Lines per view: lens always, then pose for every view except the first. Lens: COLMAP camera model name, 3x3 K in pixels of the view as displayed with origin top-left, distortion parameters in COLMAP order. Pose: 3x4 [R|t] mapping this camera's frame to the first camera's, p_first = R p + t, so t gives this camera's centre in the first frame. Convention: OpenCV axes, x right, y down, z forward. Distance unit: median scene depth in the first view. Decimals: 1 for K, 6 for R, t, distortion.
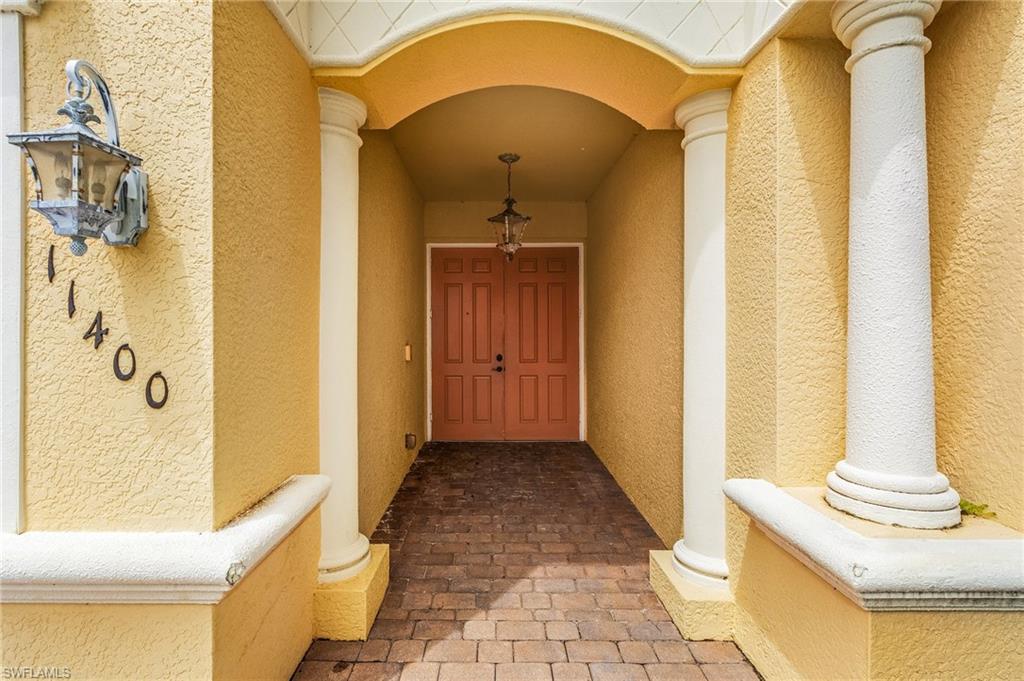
lens RADIAL K [[521.8, 0, 511.9], [0, 521.8, 341.4], [0, 0, 1]] dist [0.001525, 0.000232]
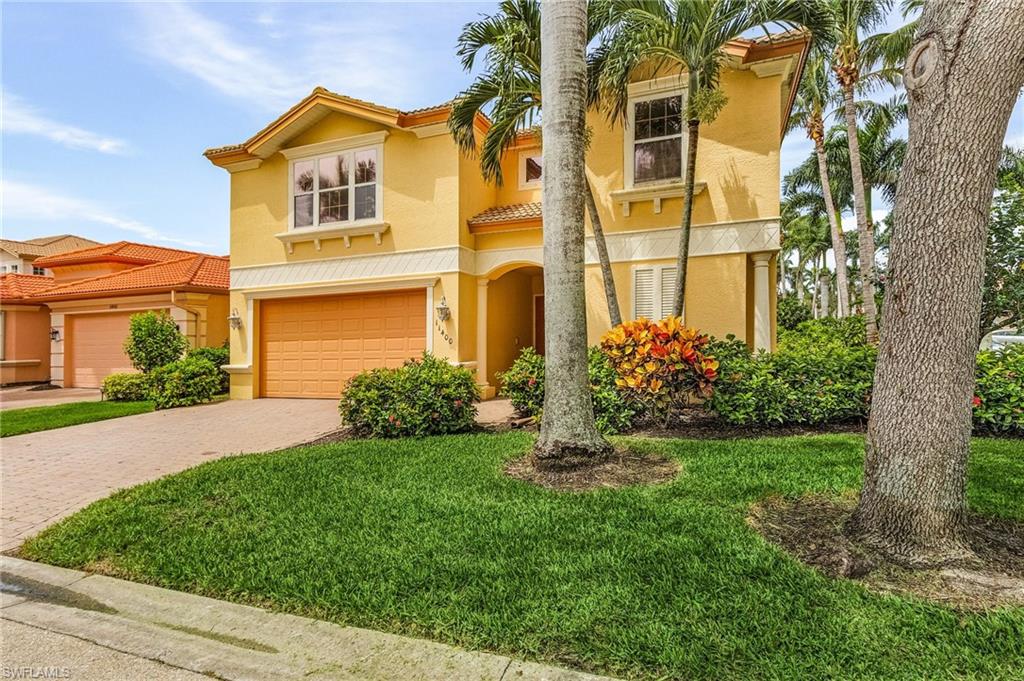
lens RADIAL K [[570.6, 0, 511.7], [0, 570.6, 339.9], [0, 0, 1]] dist [-0.000067, 0.000000]
pose [[0.926481, 0.002319, -0.376335, 2.900474], [-0.003070, 0.999994, -0.001397, 0.081658], [0.376330, 0.002450, 0.926483, -5.681476]]
